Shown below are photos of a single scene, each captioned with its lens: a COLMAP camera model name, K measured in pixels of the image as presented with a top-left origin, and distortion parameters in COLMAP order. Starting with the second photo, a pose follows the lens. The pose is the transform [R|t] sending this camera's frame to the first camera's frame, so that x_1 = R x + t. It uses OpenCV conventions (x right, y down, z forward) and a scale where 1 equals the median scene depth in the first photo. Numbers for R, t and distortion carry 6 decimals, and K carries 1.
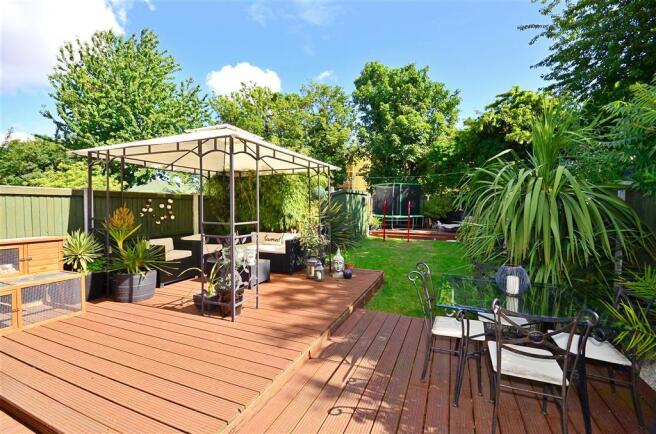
lens RADIAL K [[288.2, 0, 328.0], [0, 288.2, 217.0], [0, 0, 1]] dist [0.000077, 0.000005]
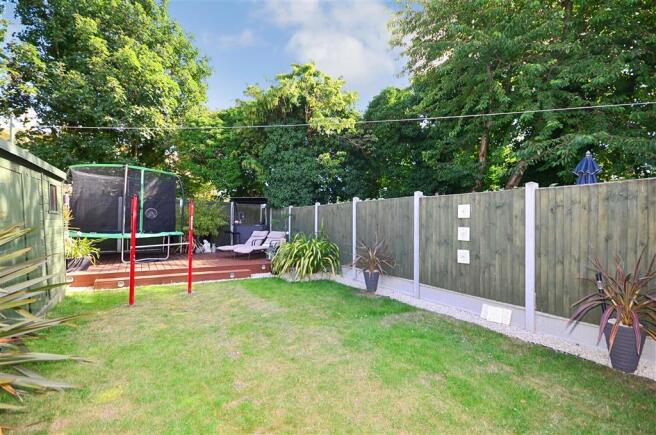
lens RADIAL K [[307.3, 0, 328.0], [0, 307.3, 217.5], [0, 0, 1]] dist [0.000734, 0.000082]
pose [[0.587341, 0.014407, 0.809212, 0.013037], [0.030486, 0.998738, -0.039908, -0.000947], [-0.808766, 0.048109, 0.586160, 0.388339]]
